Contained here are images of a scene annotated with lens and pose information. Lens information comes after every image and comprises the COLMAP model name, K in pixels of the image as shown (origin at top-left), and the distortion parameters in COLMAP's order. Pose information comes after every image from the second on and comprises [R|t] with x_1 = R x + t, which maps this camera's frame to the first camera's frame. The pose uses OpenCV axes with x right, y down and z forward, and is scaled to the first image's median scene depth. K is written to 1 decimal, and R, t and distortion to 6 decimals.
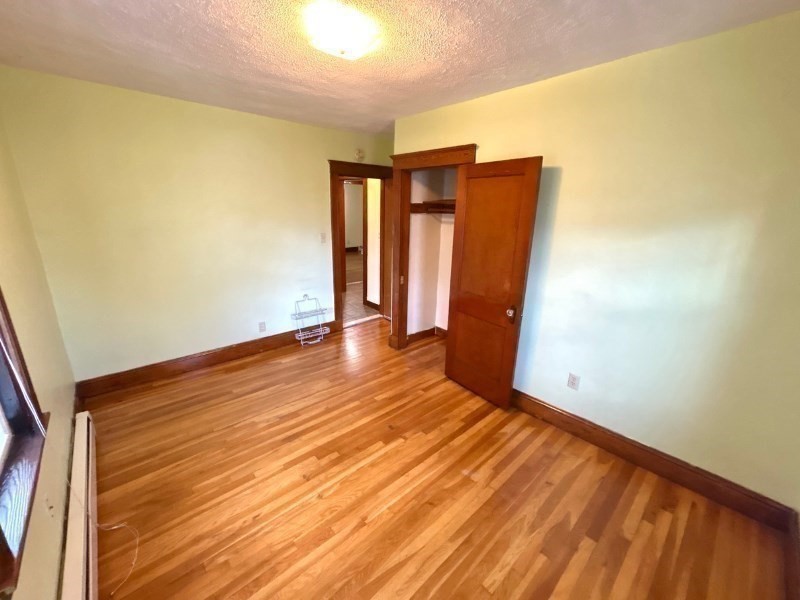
lens RADIAL K [[322.6, 0, 399.6], [0, 322.6, 298.4], [0, 0, 1]] dist [0.001391, -0.000043]
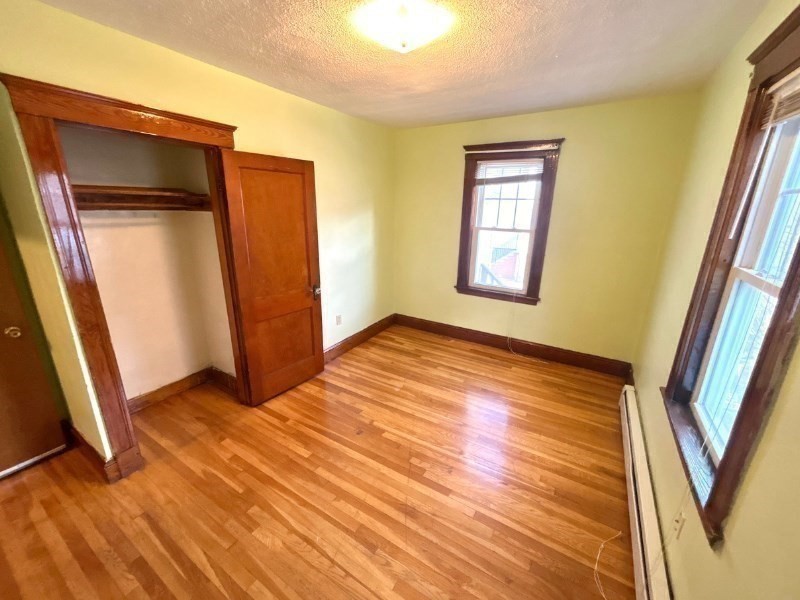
lens RADIAL K [[322.6, 0, 399.6], [0, 322.6, 298.4], [0, 0, 1]] dist [0.001391, -0.000043]
pose [[-0.281420, -0.286491, 0.915820, -0.853077], [0.240146, 0.902995, 0.356273, -0.287001], [-0.929049, 0.320193, -0.185321, 0.963031]]
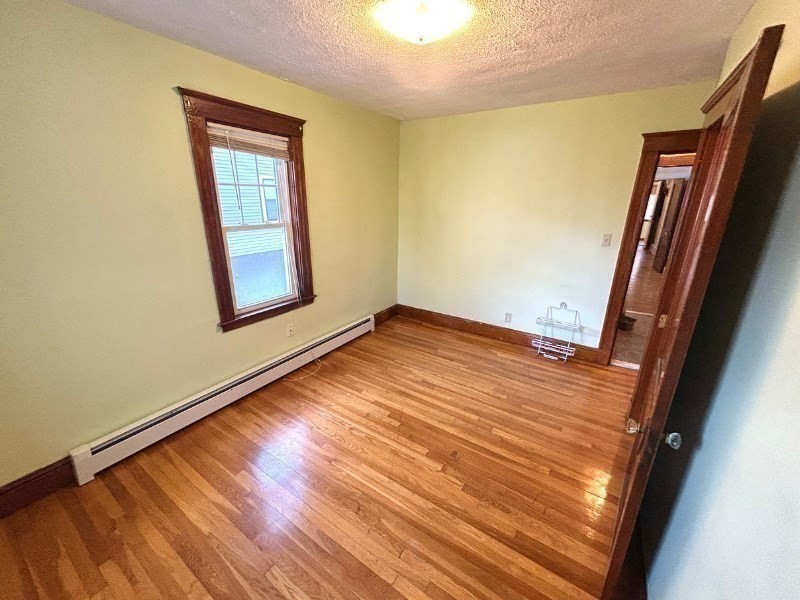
lens RADIAL K [[322.6, 0, 399.6], [0, 322.6, 298.4], [0, 0, 1]] dist [0.001391, -0.000043]
pose [[0.249860, 0.273322, -0.928906, 0.639392], [-0.267967, 0.941384, 0.204915, -0.131513], [0.930464, 0.197716, 0.308455, 0.530768]]
